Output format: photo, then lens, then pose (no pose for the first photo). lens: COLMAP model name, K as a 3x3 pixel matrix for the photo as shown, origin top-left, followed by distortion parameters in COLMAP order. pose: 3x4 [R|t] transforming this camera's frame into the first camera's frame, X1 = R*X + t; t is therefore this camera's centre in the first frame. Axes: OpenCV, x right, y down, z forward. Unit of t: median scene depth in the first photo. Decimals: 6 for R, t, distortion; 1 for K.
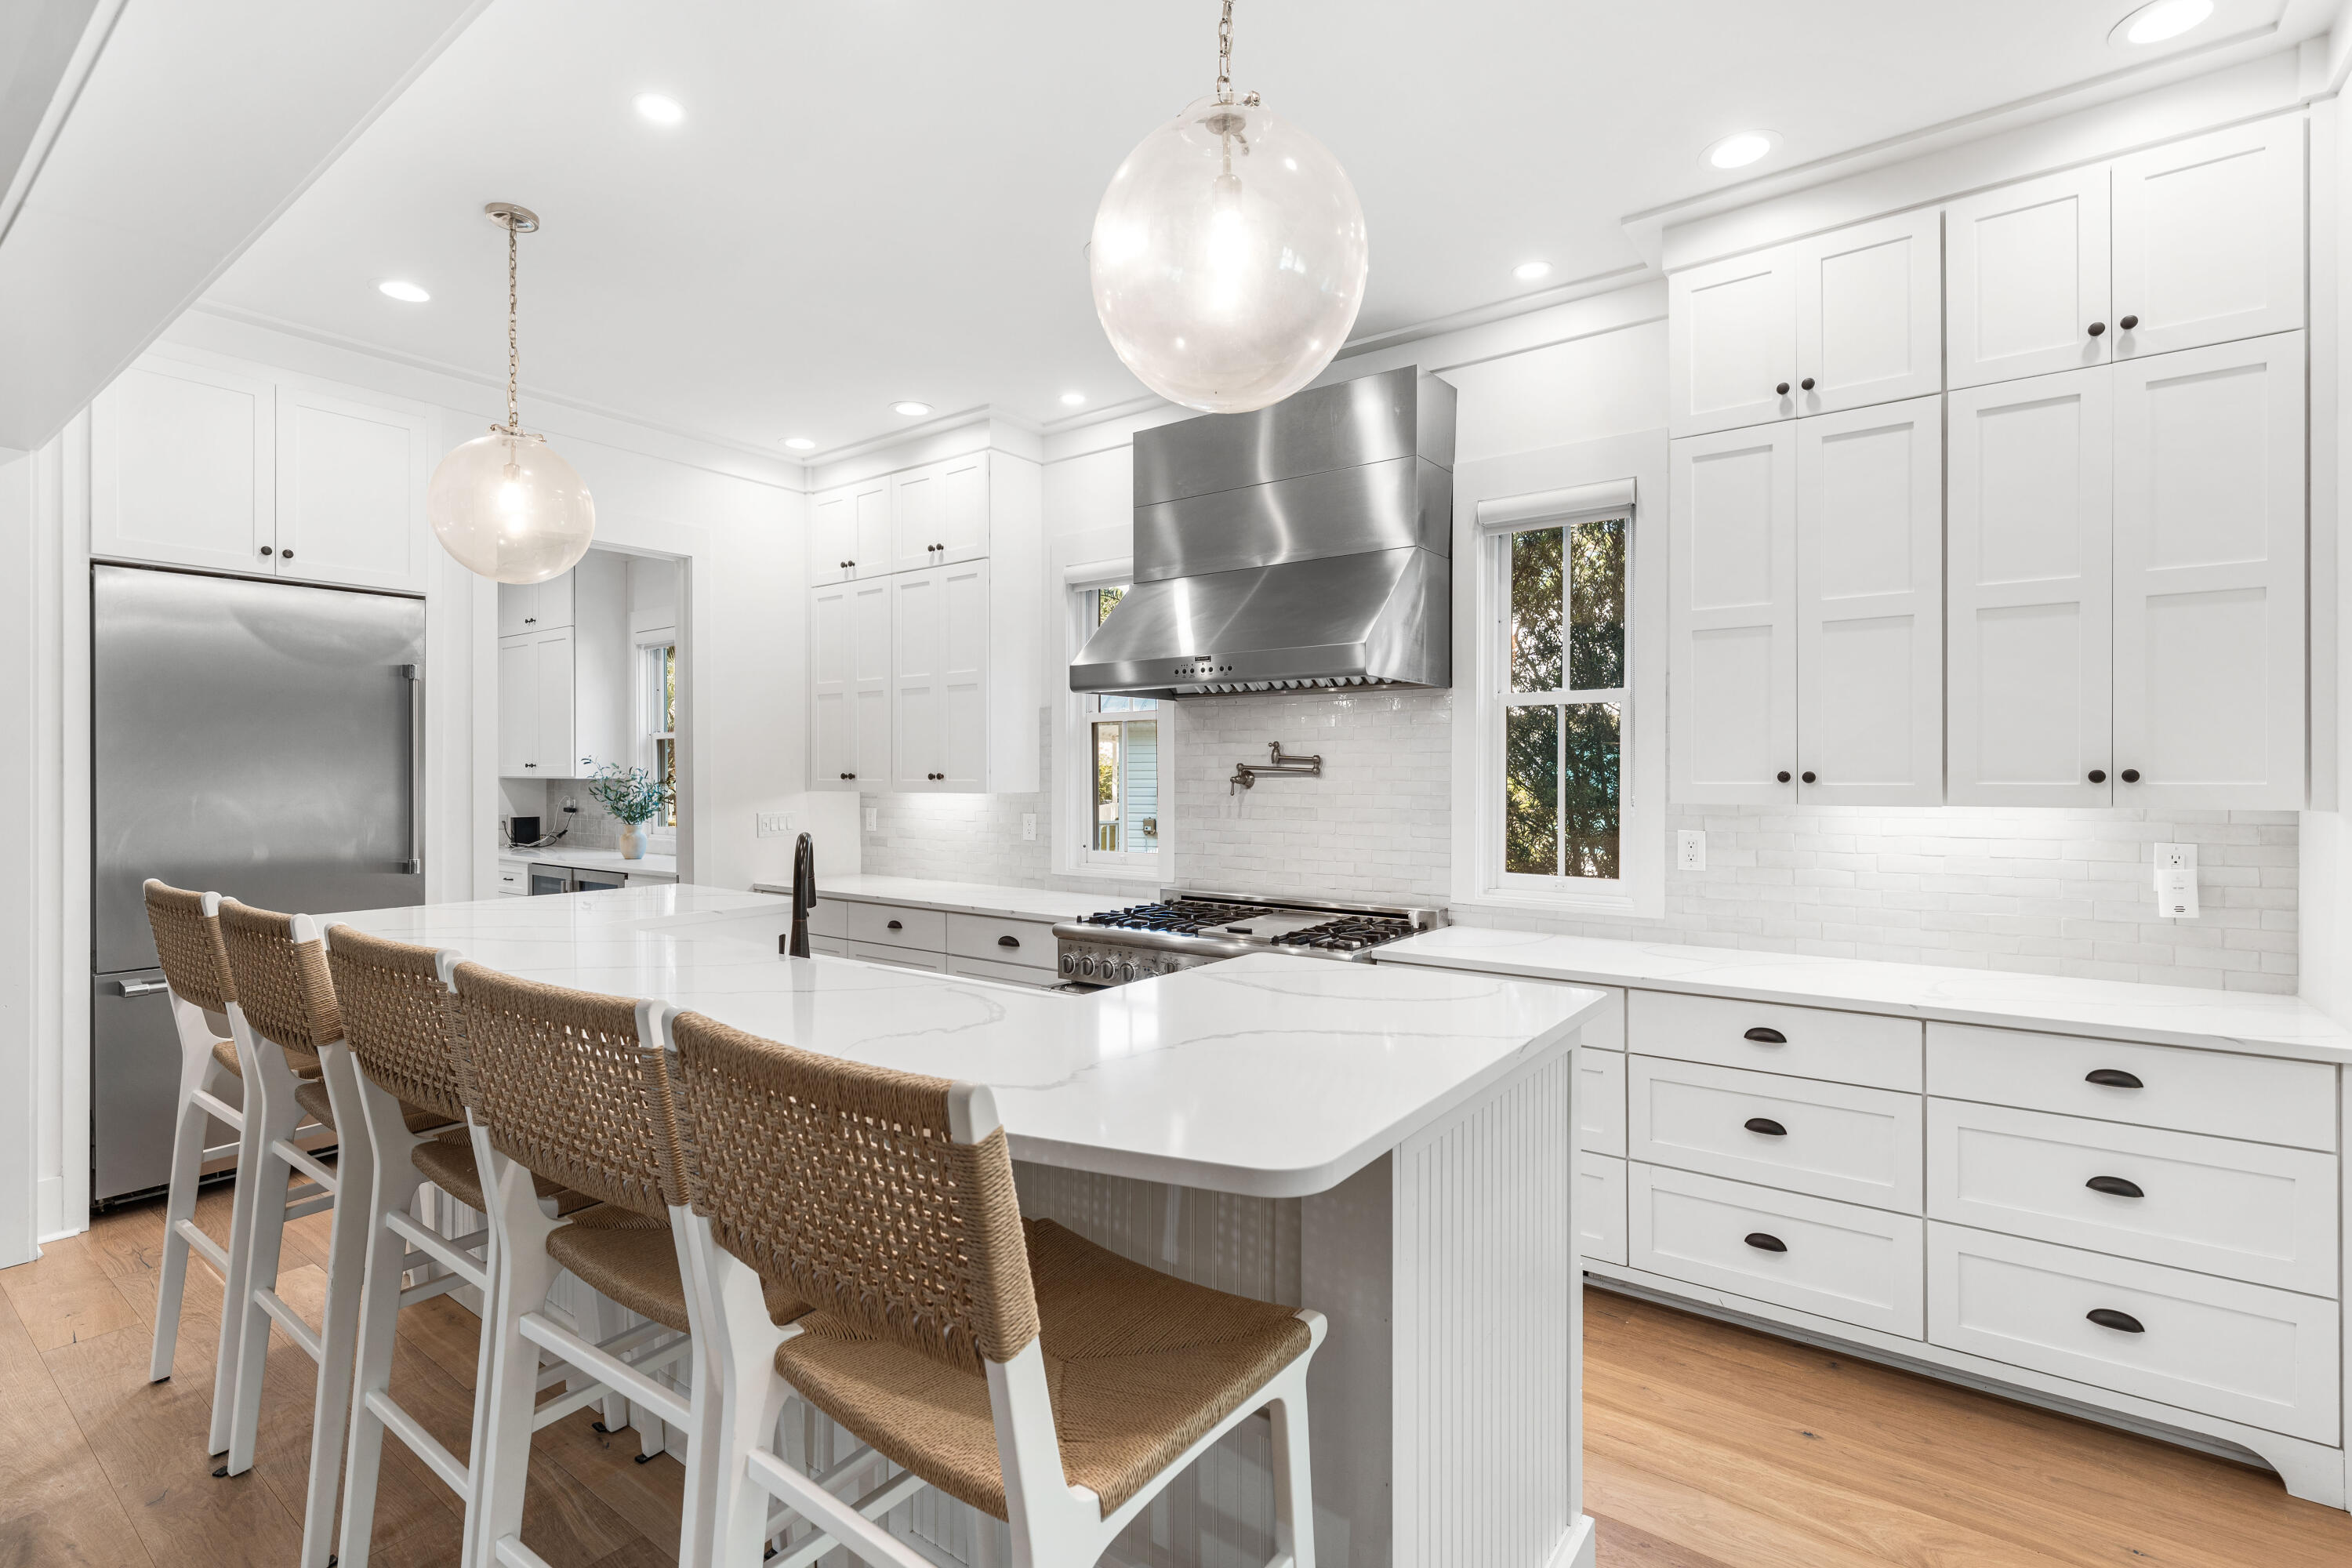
lens RADIAL K [[1106.5, 0, 1138.4], [0, 1106.5, 772.2], [0, 0, 1]] dist [0.001464, -0.001217]
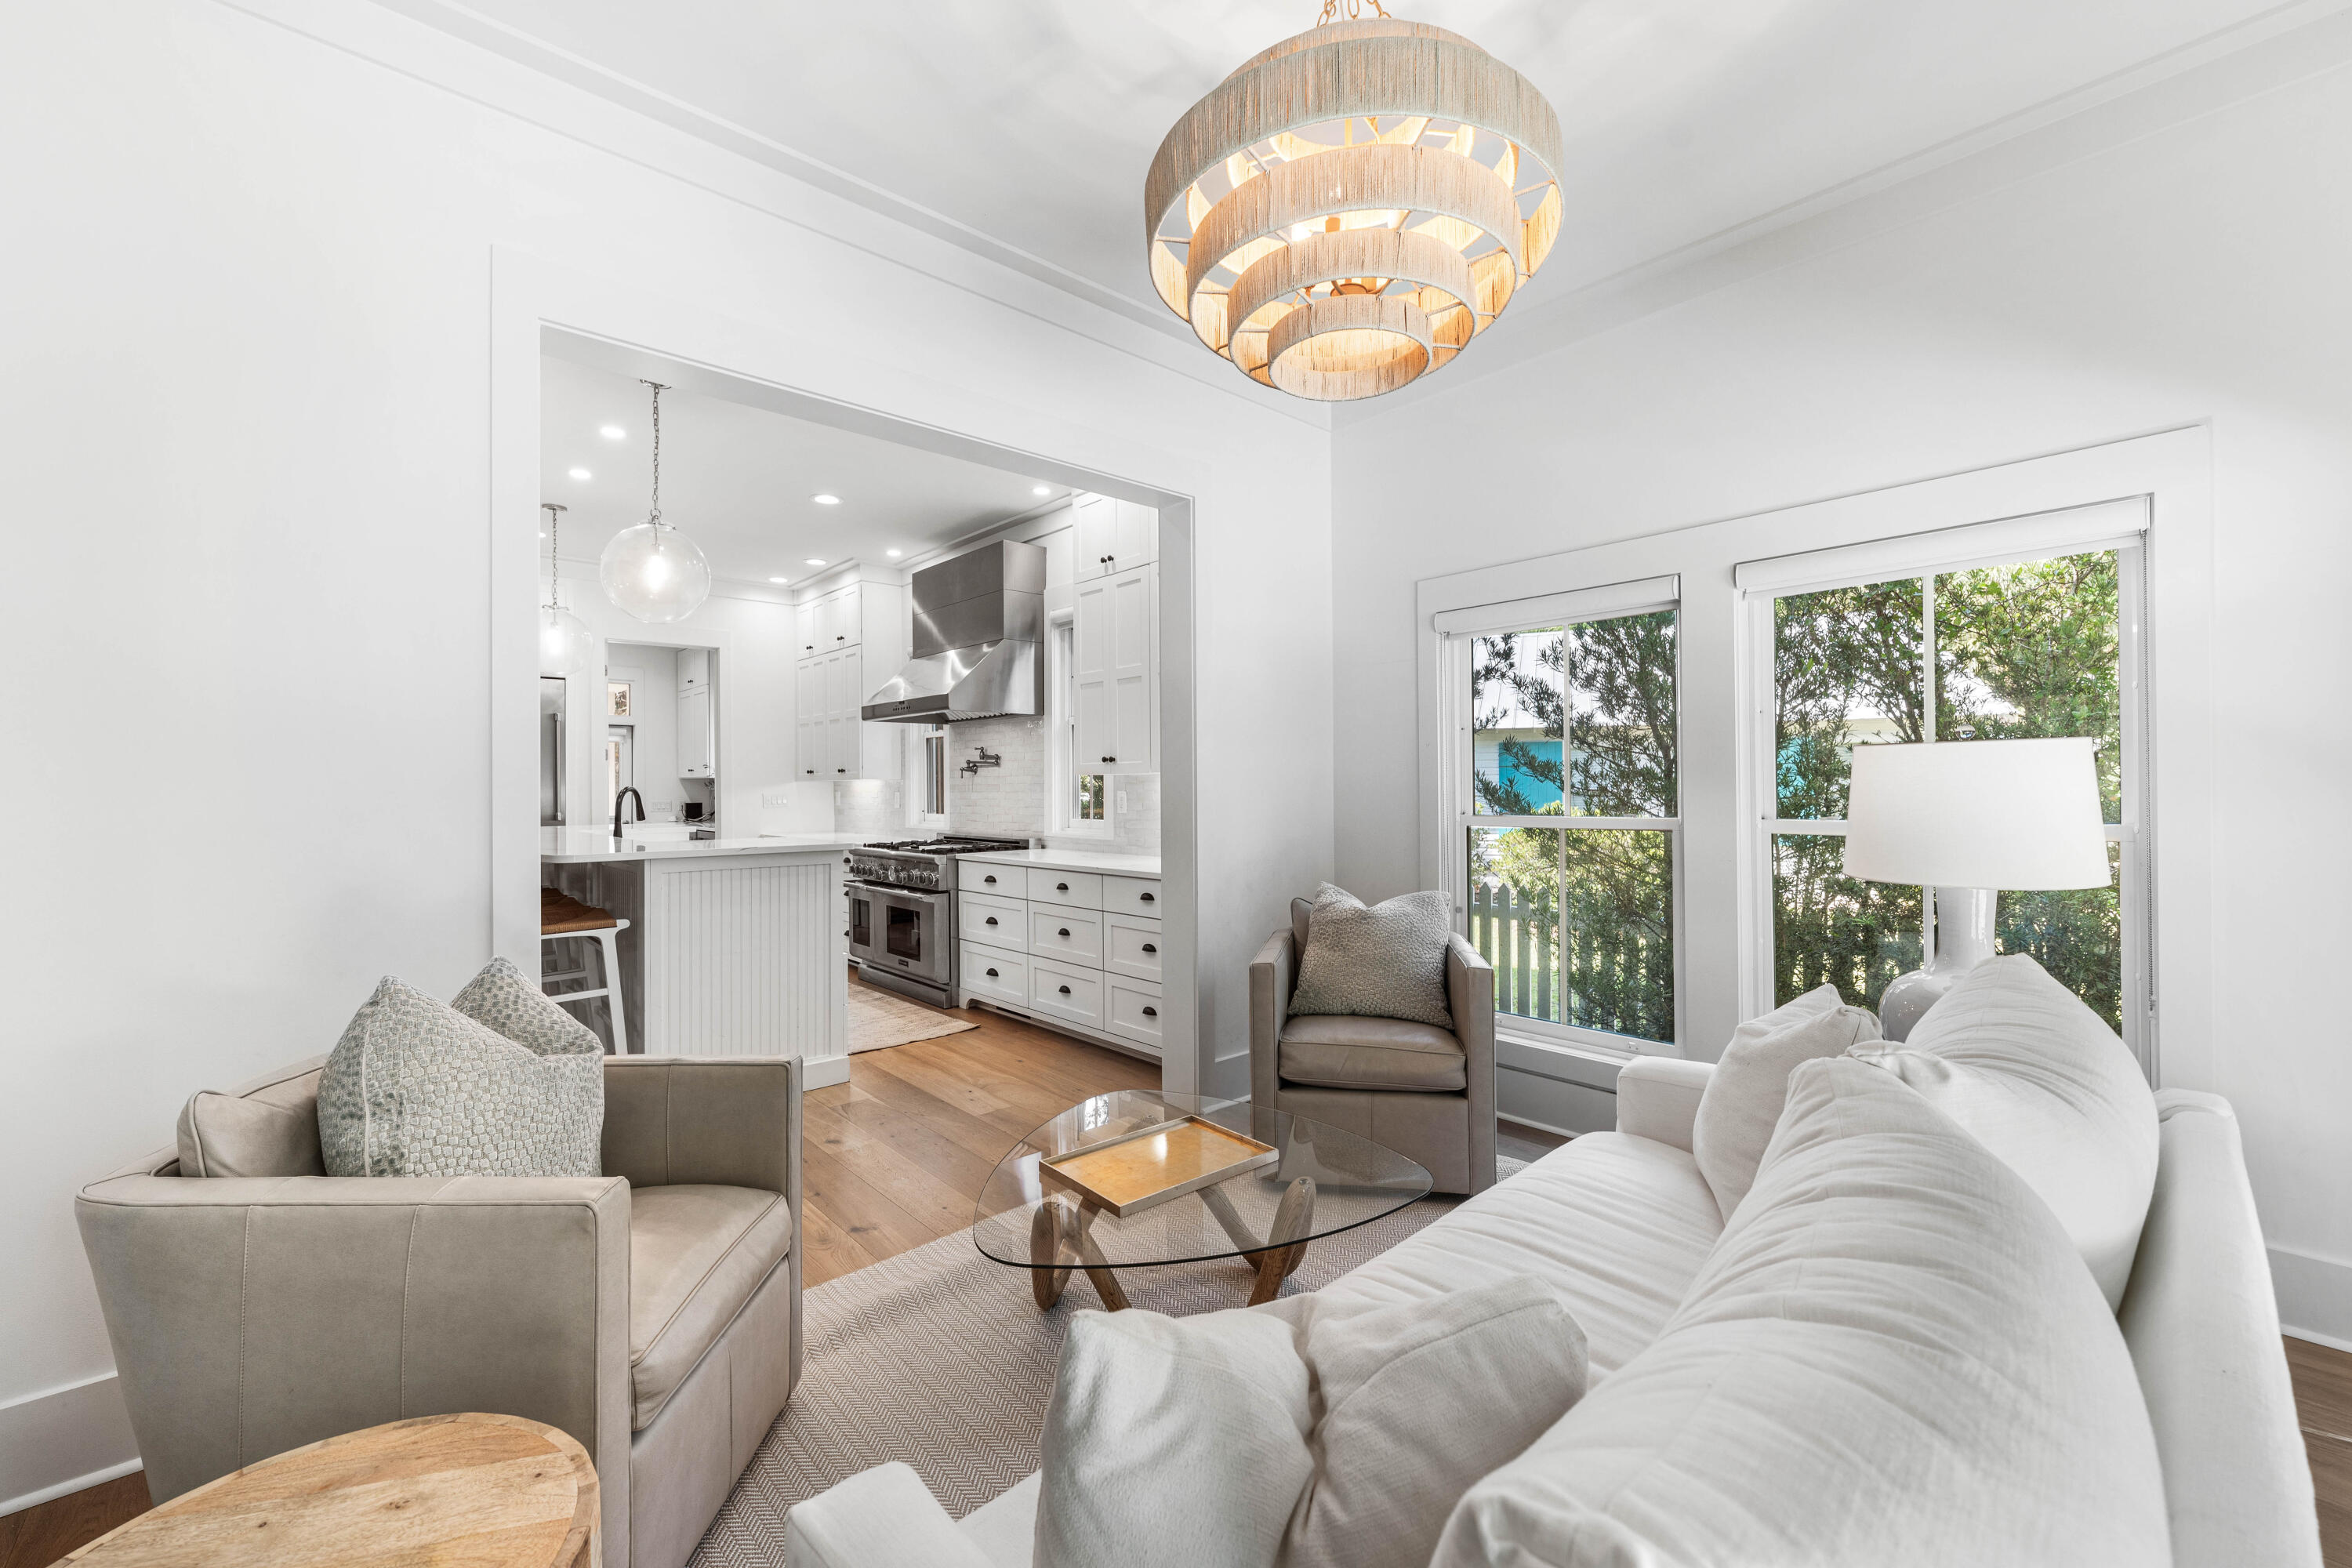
lens RADIAL K [[944.3, 0, 1118.5], [0, 944.3, 764.1], [0, 0, 1]] dist [-0.001743, 0.000282]
pose [[0.980460, -0.010988, -0.196411, 0.674489], [0.007682, 0.999816, -0.017589, 0.029166], [0.196568, 0.015736, 0.980364, -0.454564]]
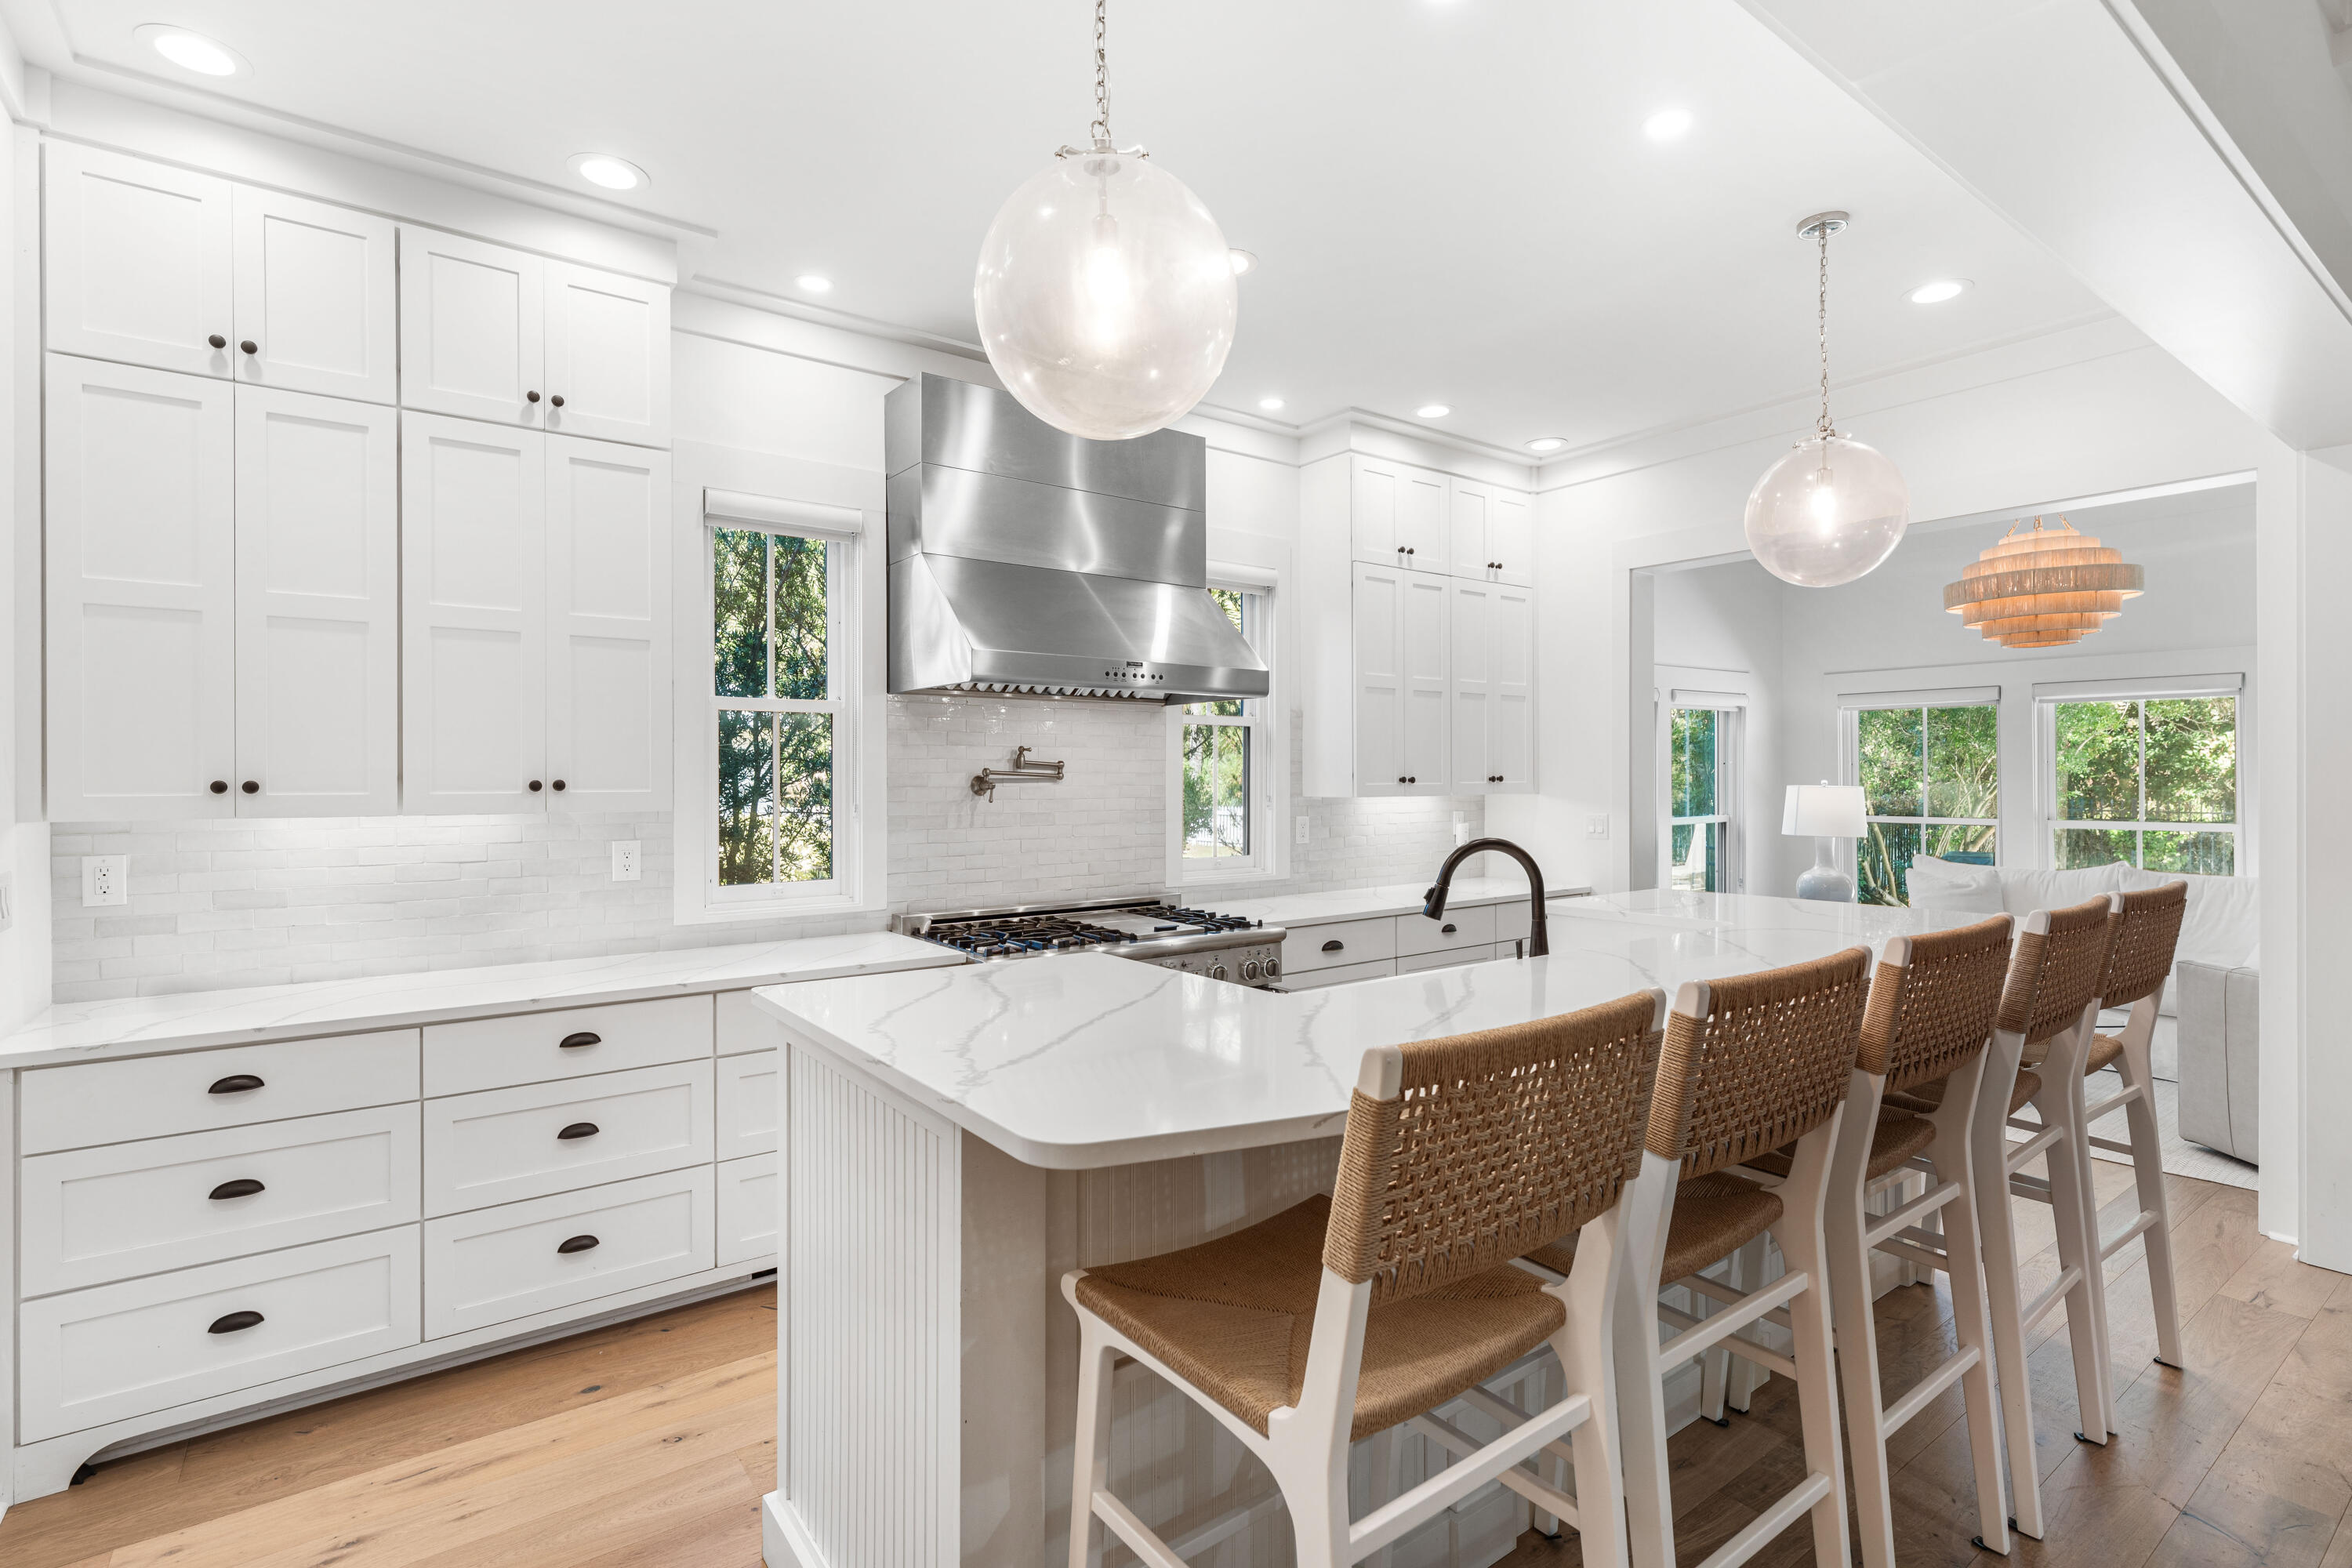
lens RADIAL K [[1106.2, 0, 1175.3], [0, 1106.2, 779.8], [0, 0, 1]] dist [-0.005097, 0.000875]
pose [[0.278800, -0.001230, 0.960348, -0.828994], [0.003212, 0.999995, 0.000348, 0.002202], [-0.960344, 0.002988, 0.278802, 0.638872]]
